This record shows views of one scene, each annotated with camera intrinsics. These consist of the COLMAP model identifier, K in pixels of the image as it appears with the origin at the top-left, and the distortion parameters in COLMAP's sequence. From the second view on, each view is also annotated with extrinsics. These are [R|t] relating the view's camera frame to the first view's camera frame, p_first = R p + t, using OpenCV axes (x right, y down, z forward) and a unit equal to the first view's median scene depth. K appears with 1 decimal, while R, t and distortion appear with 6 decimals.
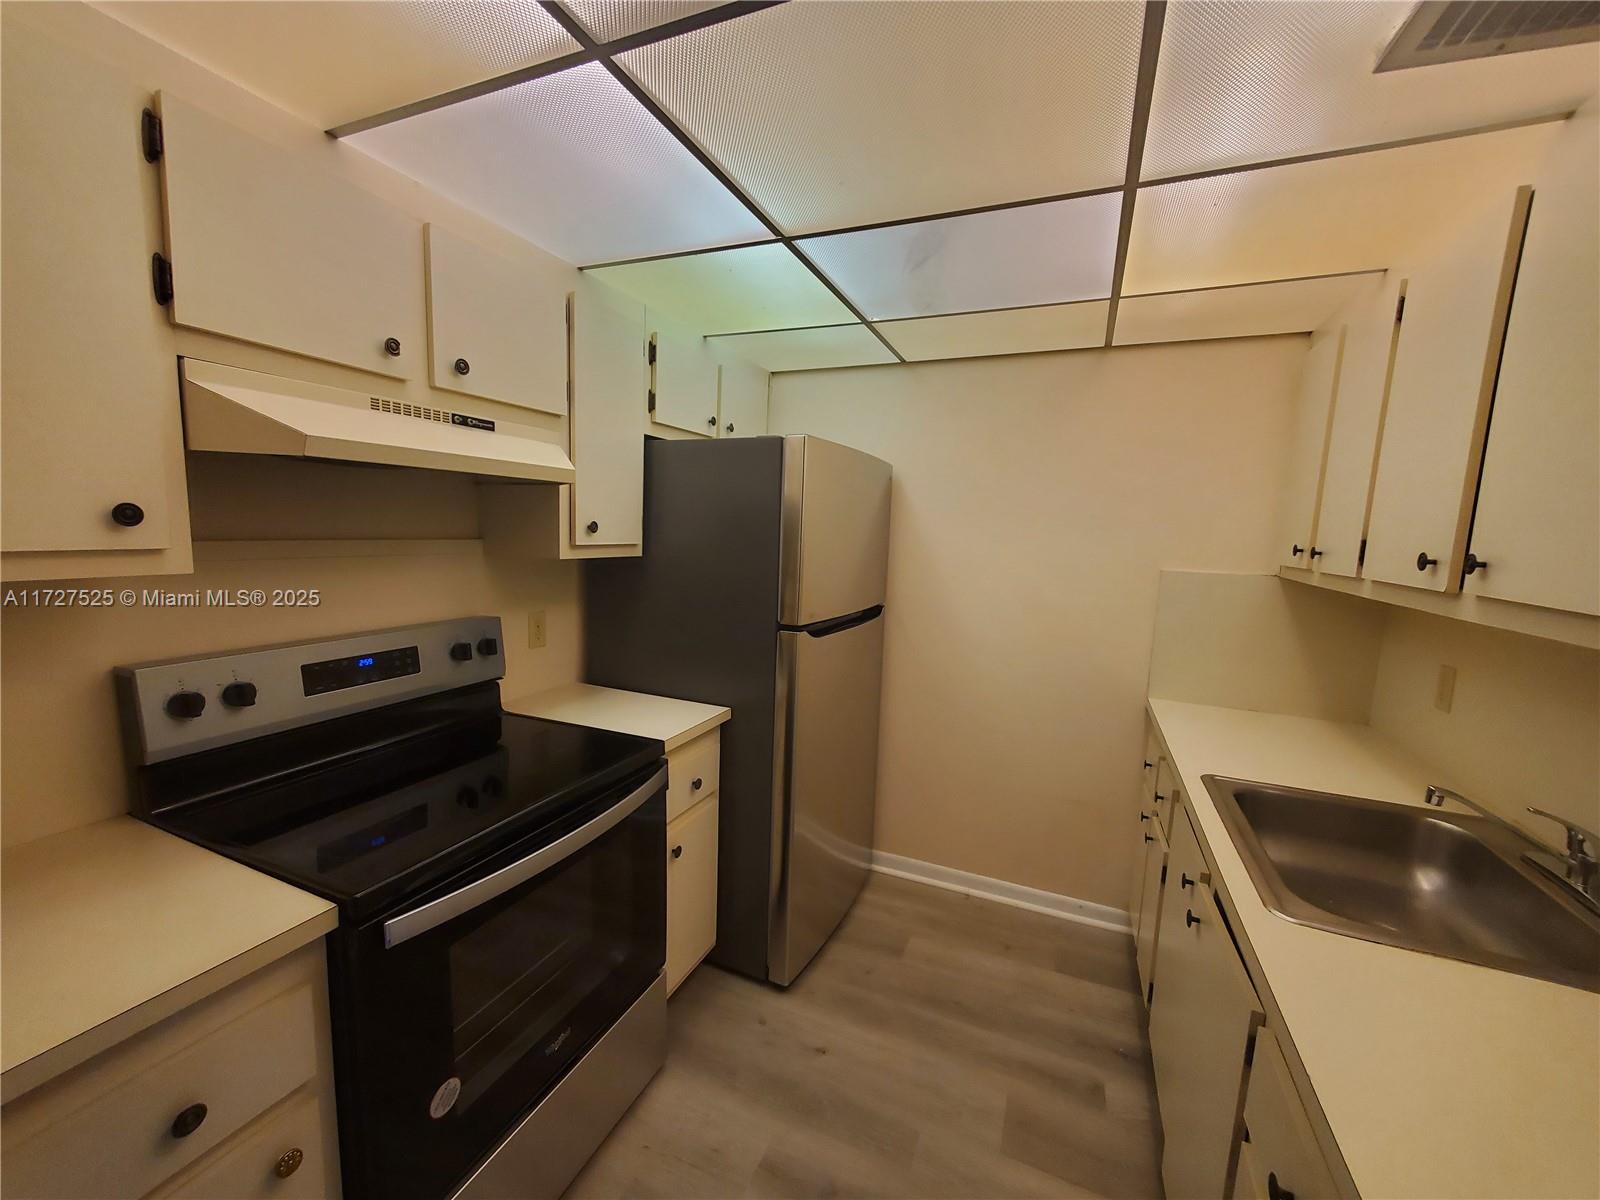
lens RADIAL K [[633.2, 0, 800.0], [0, 633.2, 600.0], [0, 0, 1]] dist [0.001911, 0.000276]
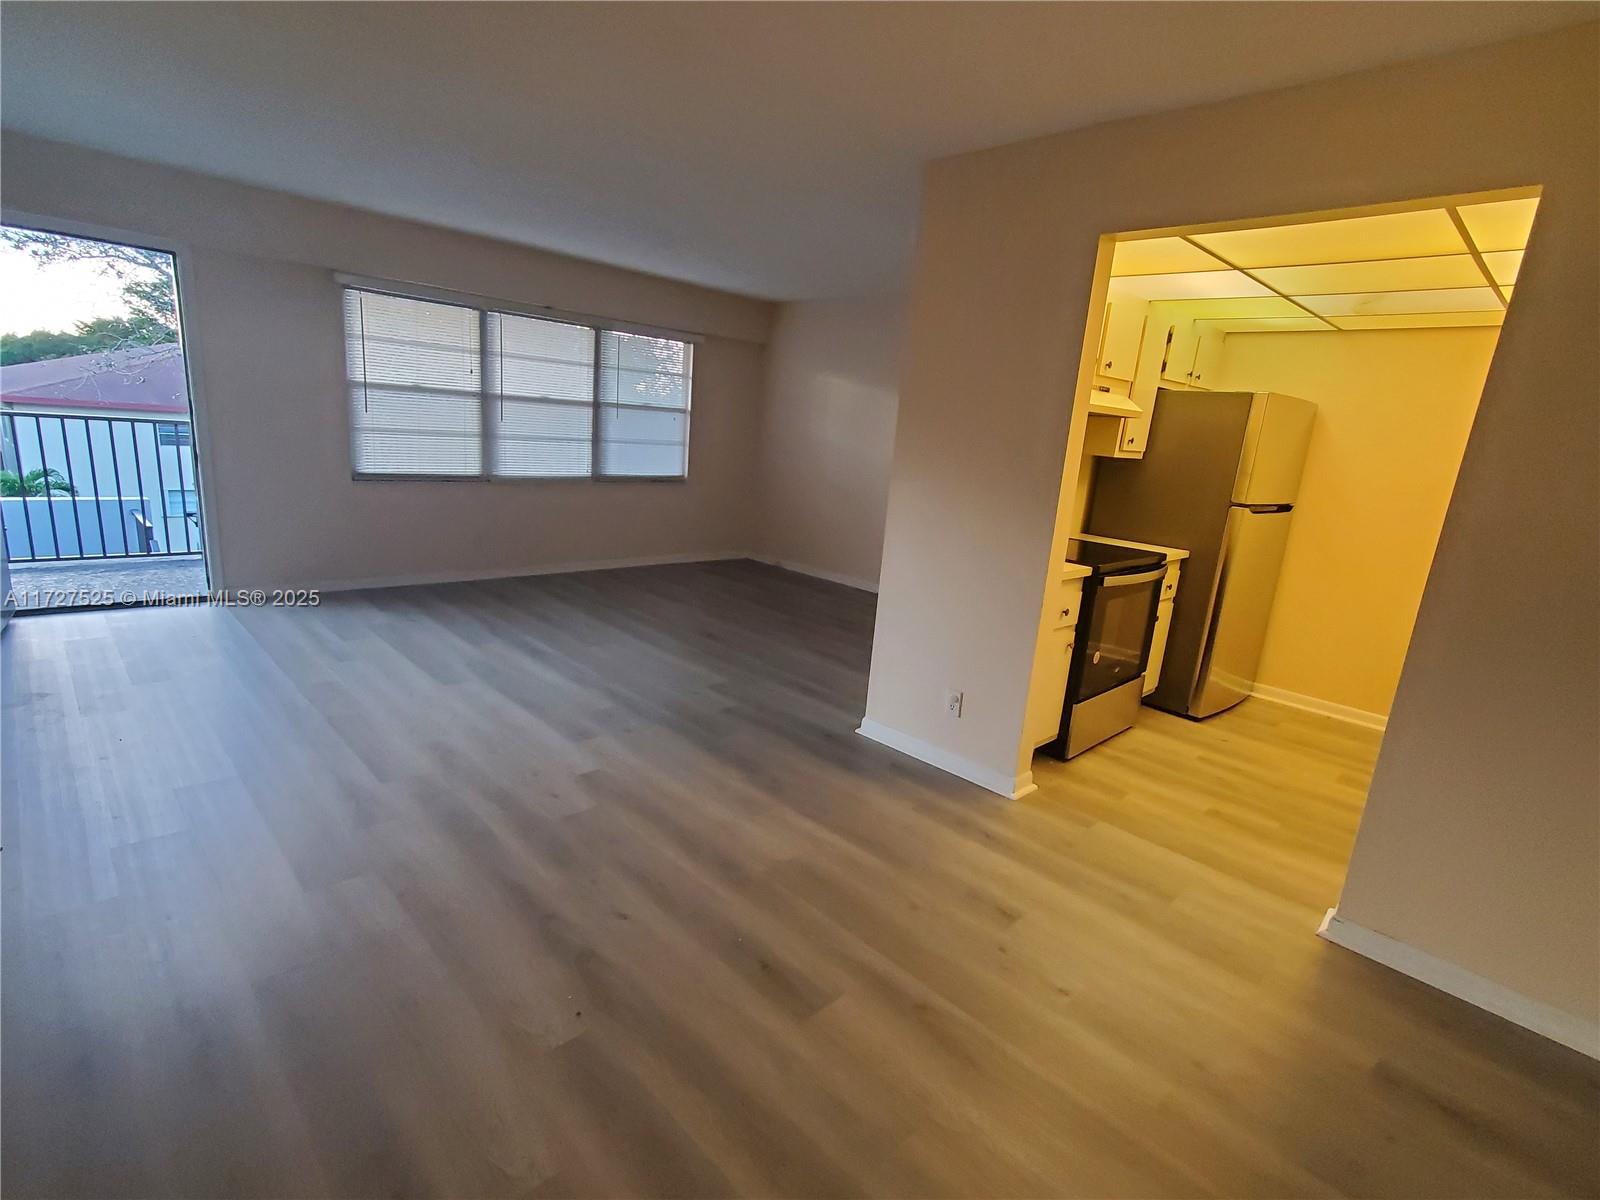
lens RADIAL K [[788.1, 0, 784.9], [0, 788.1, 613.8], [0, 0, 1]] dist [-0.000139, -0.000374]
pose [[0.923826, 0.126972, -0.361141, -0.361496], [-0.088501, 0.988674, 0.121211, 0.191225], [0.372441, -0.080017, 0.924600, -1.521906]]
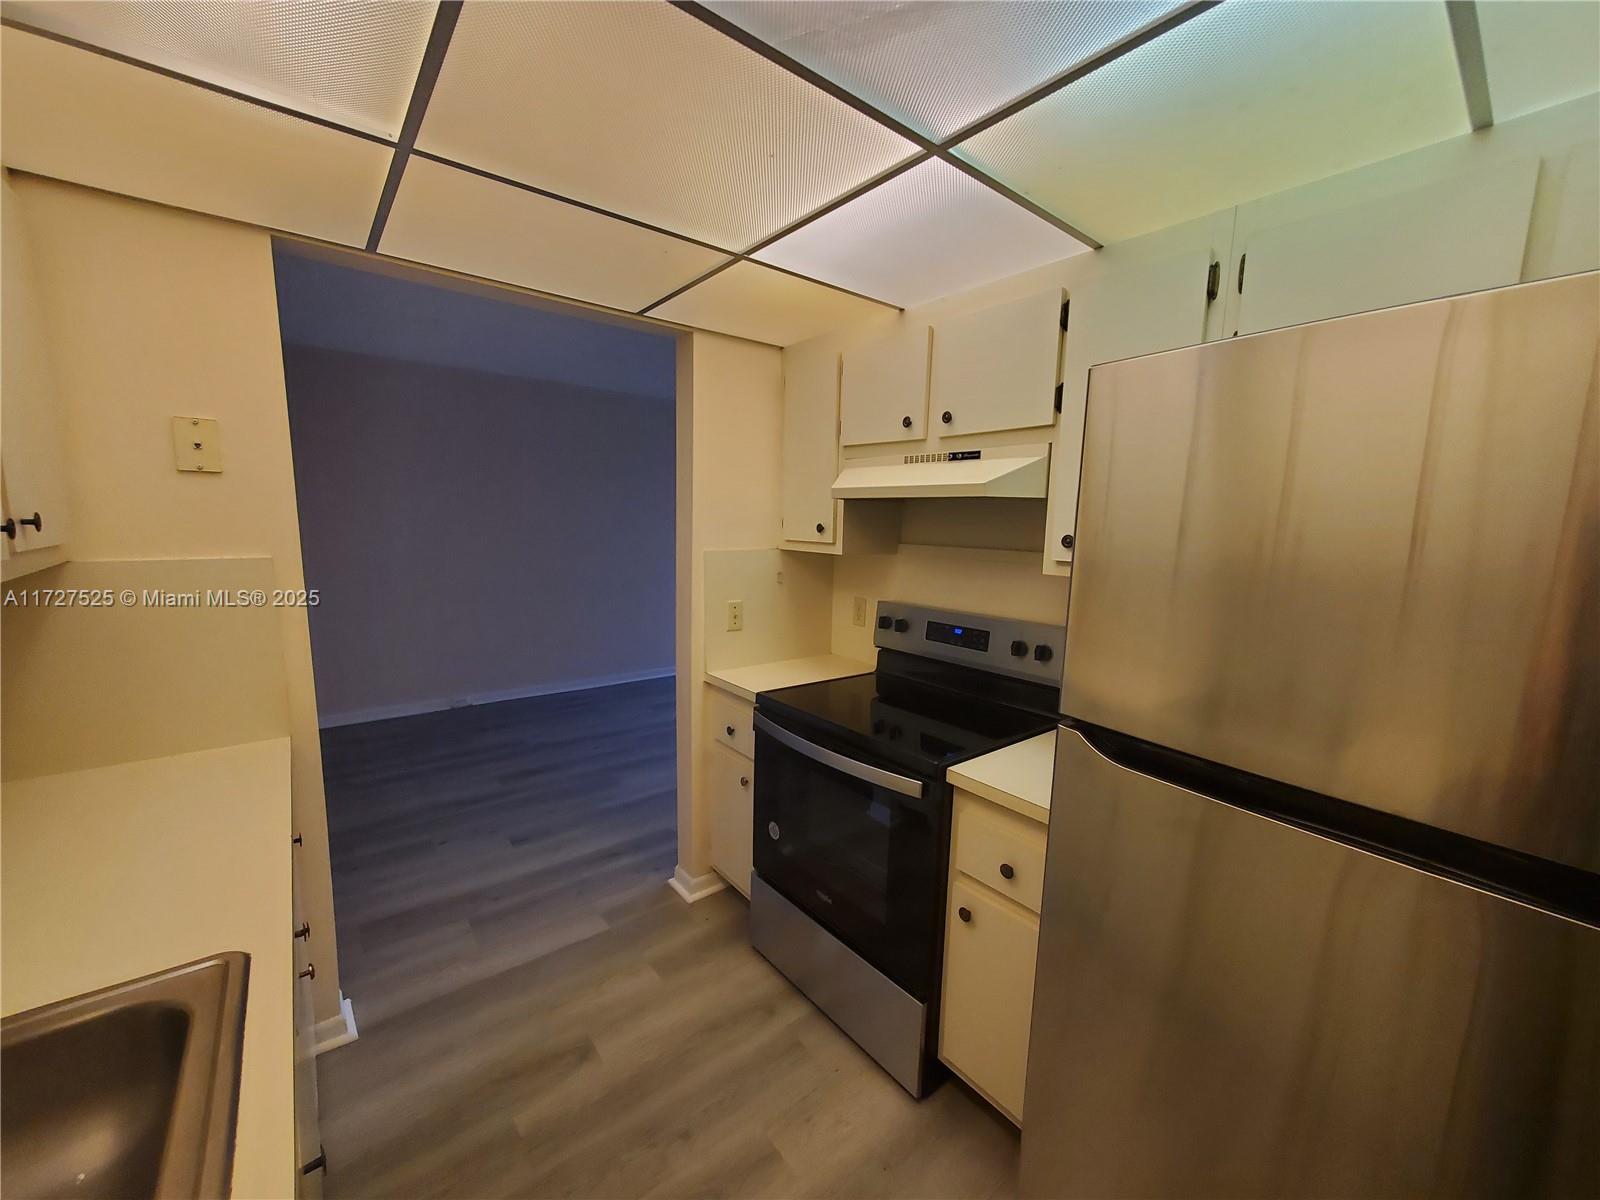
lens RADIAL K [[626.2, 0, 800.0], [0, 626.2, 600.0], [0, 0, 1]] dist [-0.000040, 0.000013]
pose [[-0.465169, 0.068051, -0.882602, 0.607864], [-0.144523, 0.977825, 0.151563, -0.111567], [0.873345, 0.198058, -0.445019, 1.057138]]
